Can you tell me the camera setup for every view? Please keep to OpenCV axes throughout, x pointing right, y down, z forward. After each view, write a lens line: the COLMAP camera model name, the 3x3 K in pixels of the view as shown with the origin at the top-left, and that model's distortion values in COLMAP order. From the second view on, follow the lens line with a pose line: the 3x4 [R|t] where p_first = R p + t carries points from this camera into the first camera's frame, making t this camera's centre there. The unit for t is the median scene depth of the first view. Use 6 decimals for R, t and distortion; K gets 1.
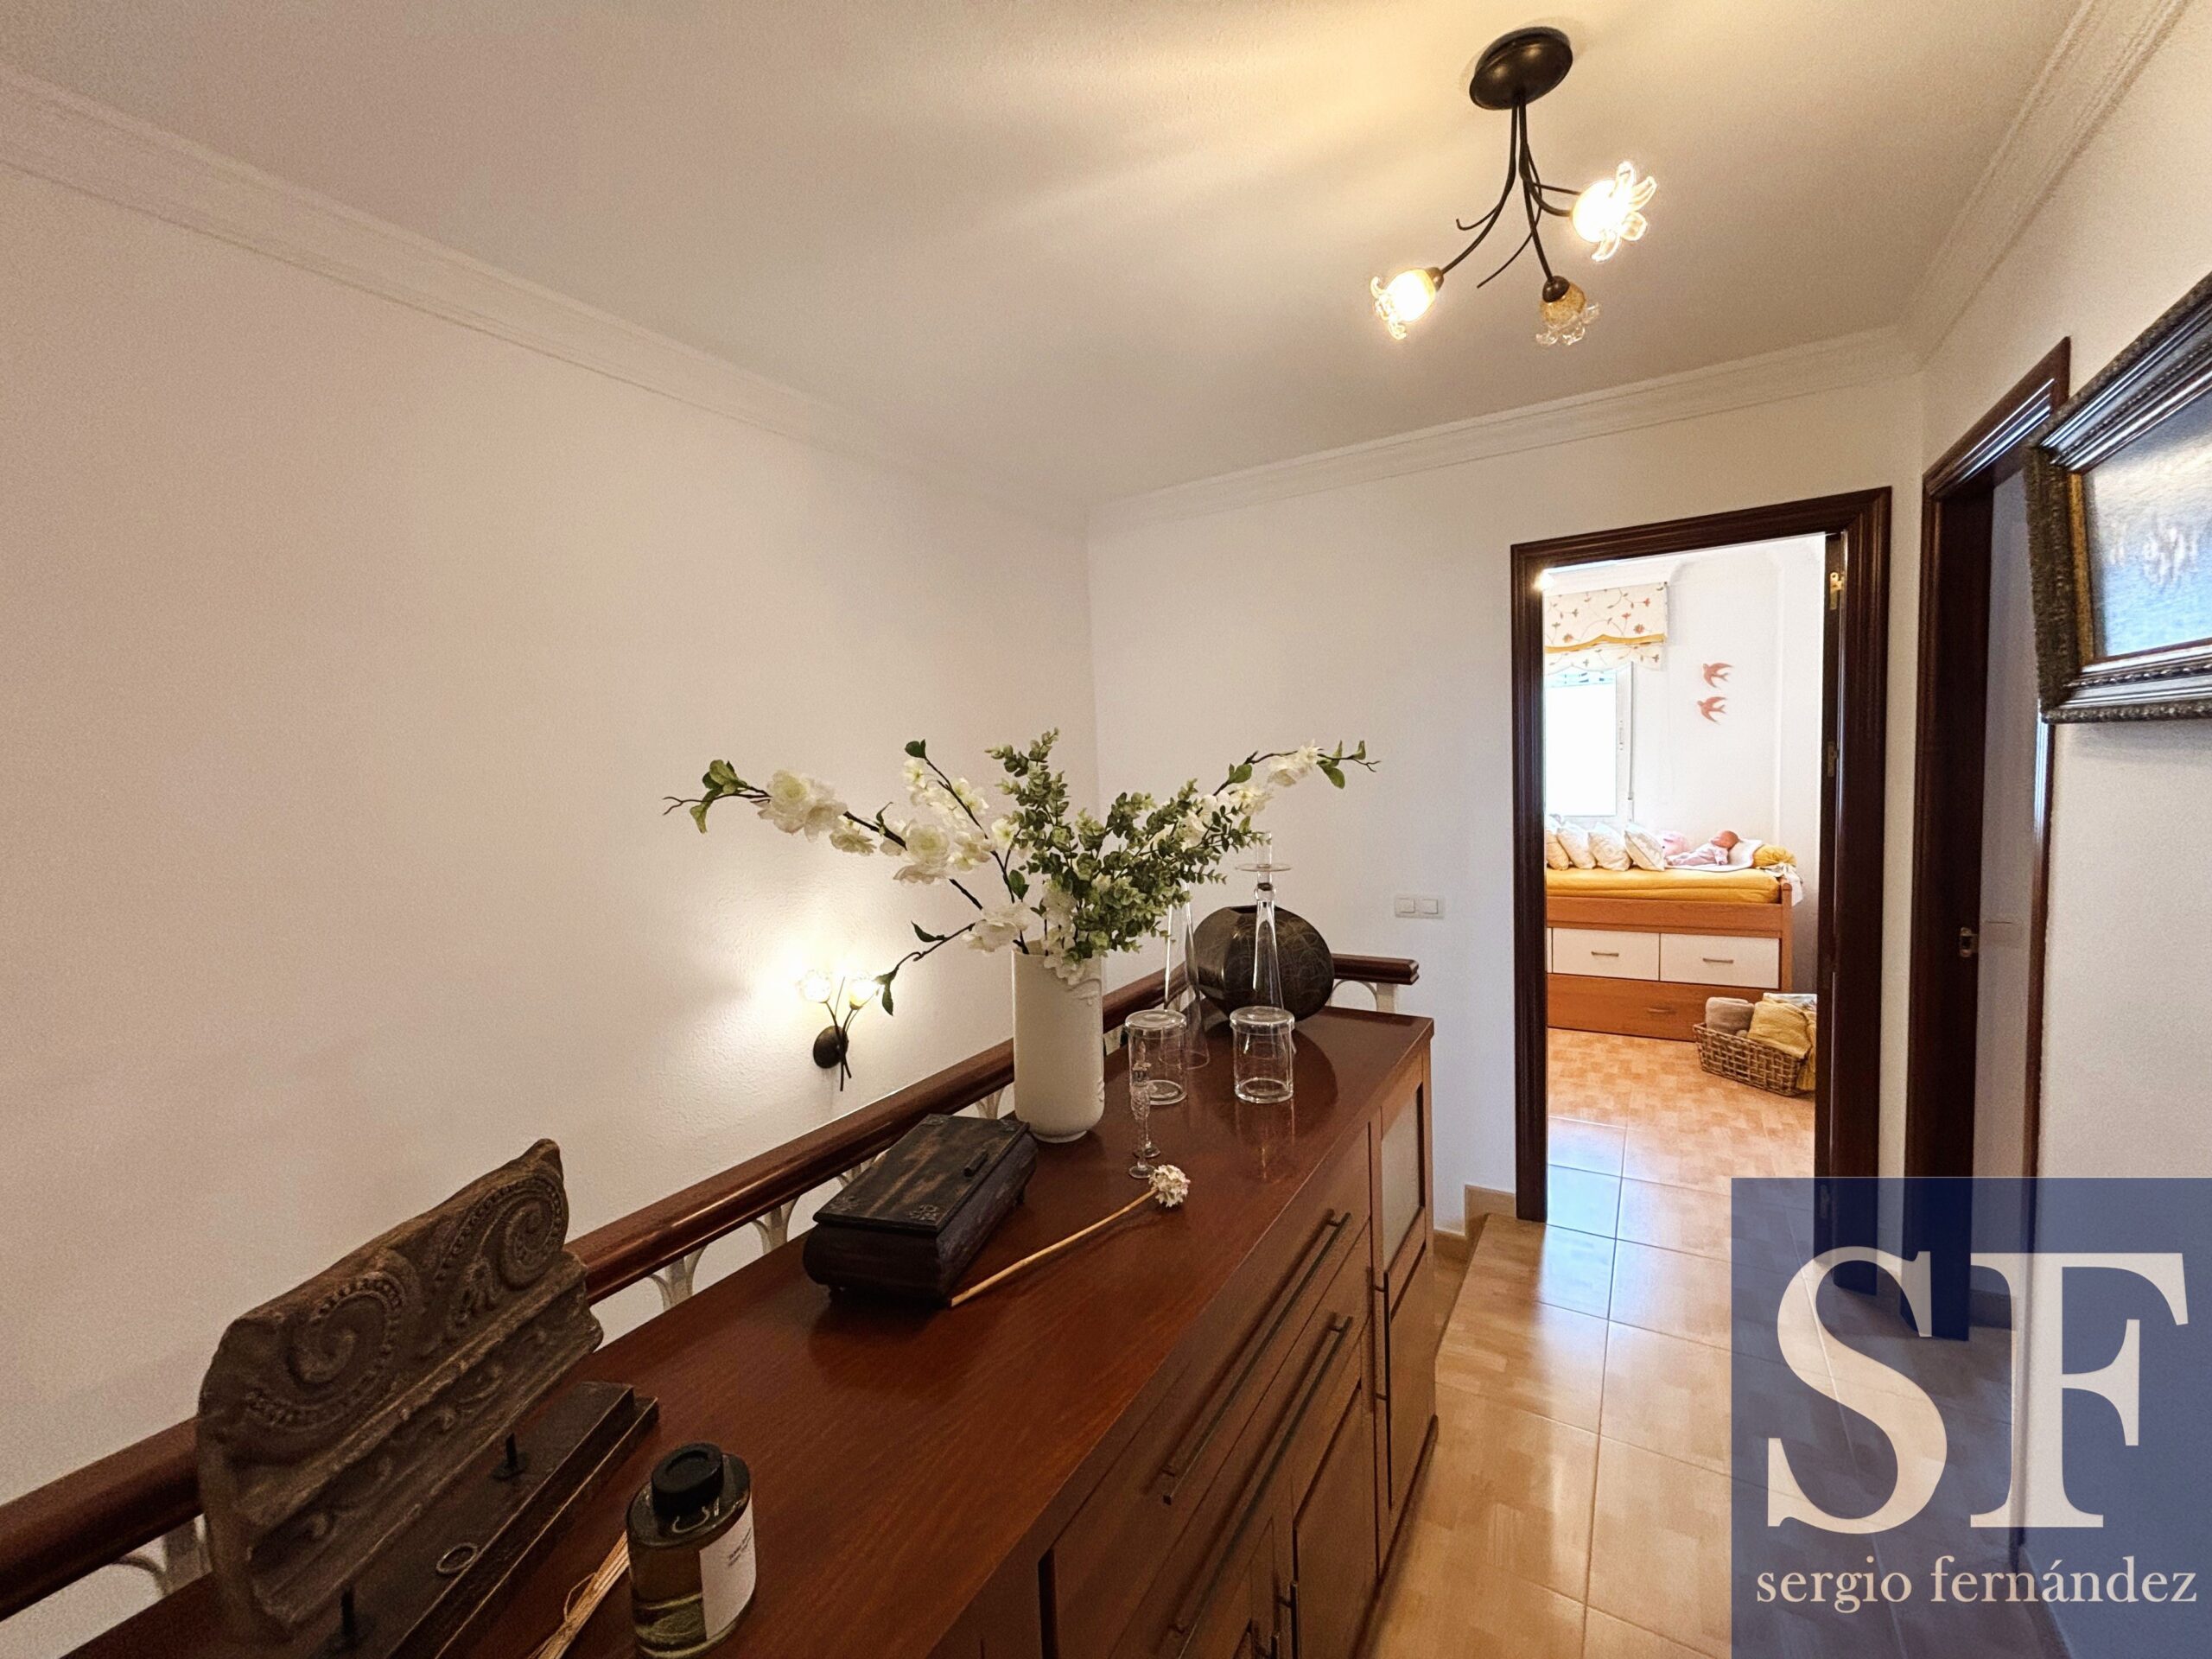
lens RADIAL K [[892.7, 0, 1110.6], [0, 892.7, 833.7], [0, 0, 1]] dist [-0.000069, 0.000017]
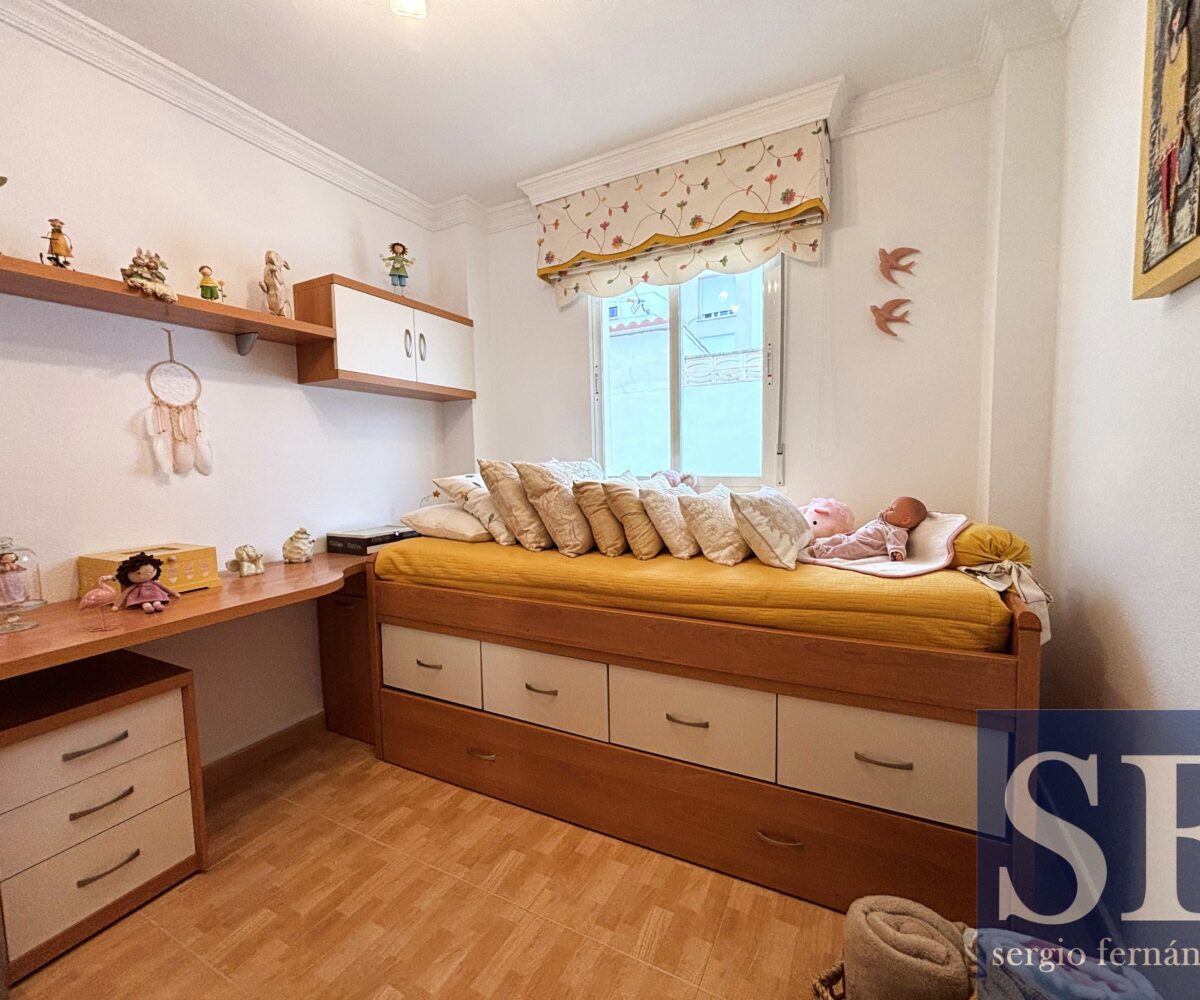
lens RADIAL K [[535.6, 0, 598.0], [0, 535.6, 496.7], [0, 0, 1]] dist [0.002980, 0.000721]
pose [[0.998228, 0.019865, 0.056093, 0.460003], [-0.019069, 0.999710, -0.014688, 0.004696], [-0.056368, 0.013592, 0.998318, 0.649291]]
